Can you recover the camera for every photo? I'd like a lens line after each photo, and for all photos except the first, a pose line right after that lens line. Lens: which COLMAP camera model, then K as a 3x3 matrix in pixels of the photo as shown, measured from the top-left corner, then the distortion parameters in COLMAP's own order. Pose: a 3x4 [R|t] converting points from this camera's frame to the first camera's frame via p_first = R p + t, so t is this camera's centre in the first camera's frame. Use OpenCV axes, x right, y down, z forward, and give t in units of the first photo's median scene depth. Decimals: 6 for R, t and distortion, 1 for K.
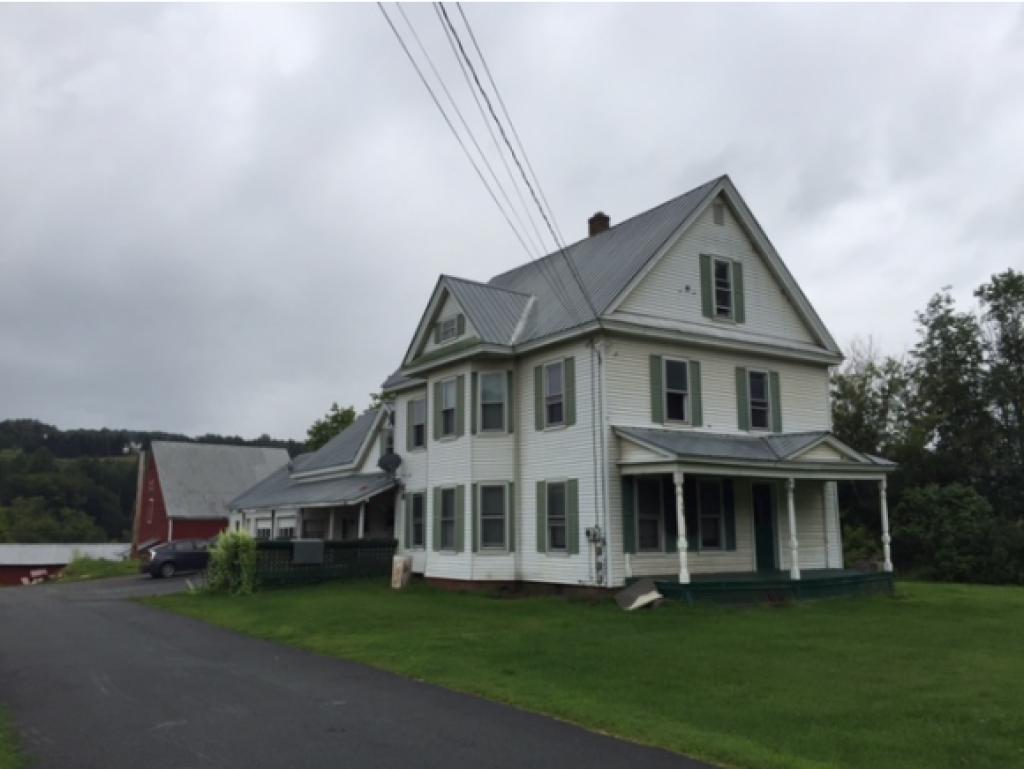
lens RADIAL K [[857.6, 0, 511.5], [0, 857.6, 404.0], [0, 0, 1]] dist [0.096707, 0.003285]
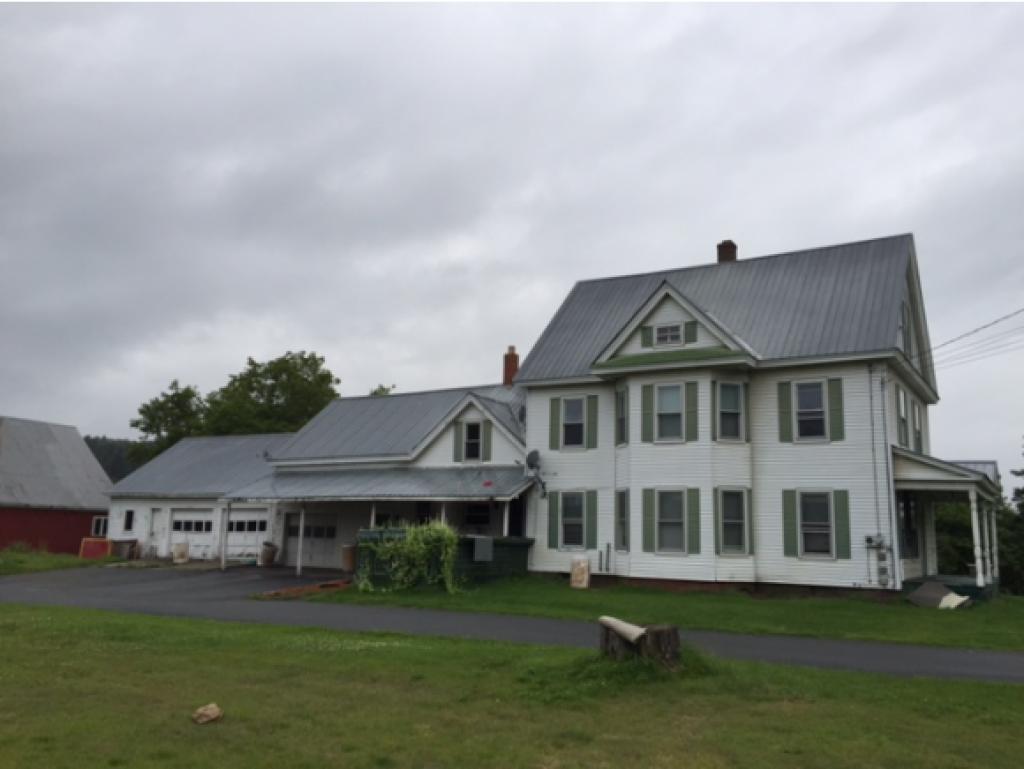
lens RADIAL K [[857.6, 0, 511.5], [0, 857.6, 404.0], [0, 0, 1]] dist [0.096707, 0.003285]
pose [[0.897051, 0.090682, 0.432523, -0.729356], [-0.088170, 0.995768, -0.025907, 0.040705], [-0.433042, -0.014896, 0.901251, 0.171841]]
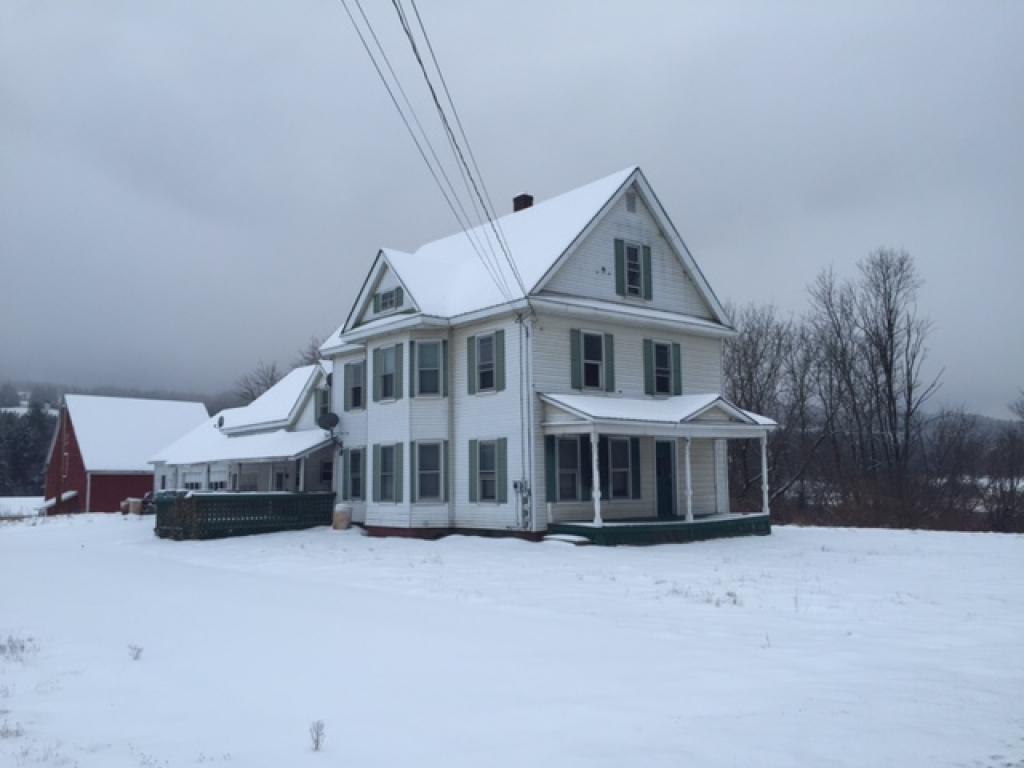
lens RADIAL K [[857.6, 0, 511.5], [0, 857.6, 403.5], [0, 0, 1]] dist [0.096707, 0.003285]
pose [[0.994678, 0.004611, 0.102931, -0.030664], [-0.010221, 0.998486, 0.054040, -0.018524], [-0.102526, -0.054805, 0.993219, -0.115891]]
